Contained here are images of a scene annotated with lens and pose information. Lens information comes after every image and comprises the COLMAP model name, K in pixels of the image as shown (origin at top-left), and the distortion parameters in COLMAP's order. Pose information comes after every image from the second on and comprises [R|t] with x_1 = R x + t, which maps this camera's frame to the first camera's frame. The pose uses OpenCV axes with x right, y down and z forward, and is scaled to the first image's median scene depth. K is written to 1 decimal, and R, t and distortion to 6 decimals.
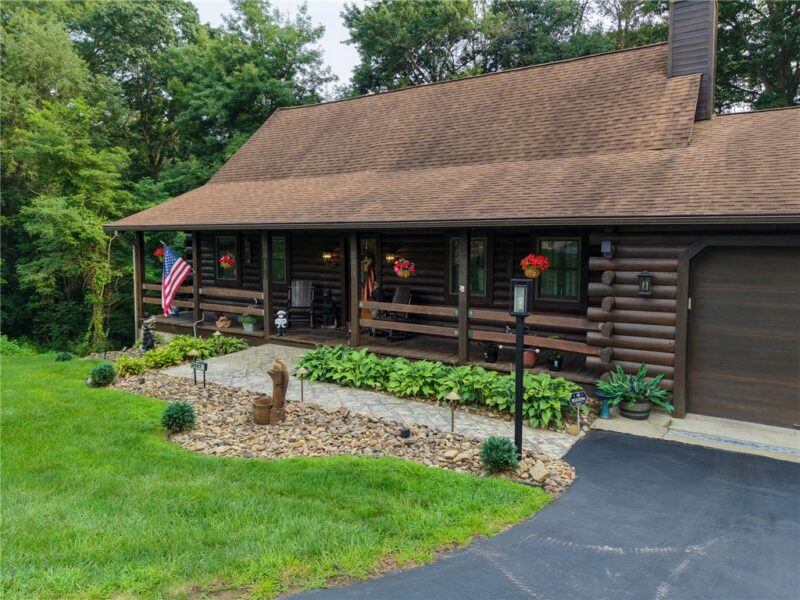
lens RADIAL K [[538.2, 0, 400.0], [0, 538.2, 300.0], [0, 0, 1]] dist [-0.027184, -0.000479]
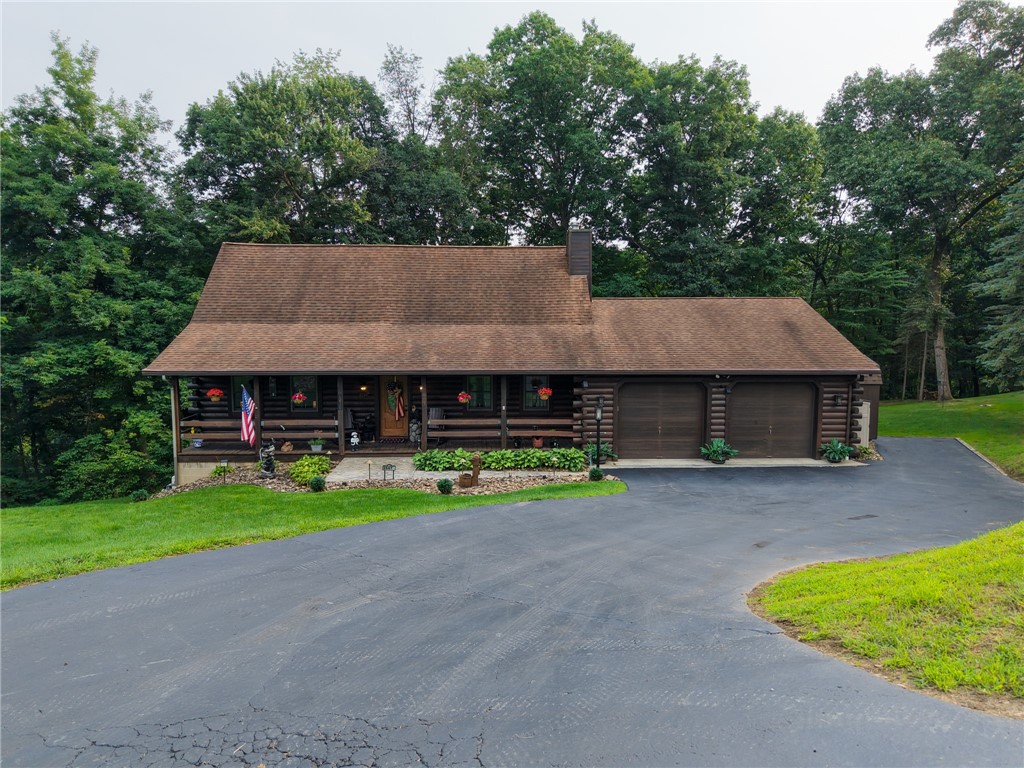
lens RADIAL K [[720.8, 0, 512.0], [0, 720.8, 384.0], [0, 0, 1]] dist [0.002268, 0.000724]
pose [[0.808544, -0.056690, 0.585699, -0.958347], [0.065381, 0.997840, 0.006324, -0.087248], [-0.584792, 0.033180, 0.810504, -0.713469]]
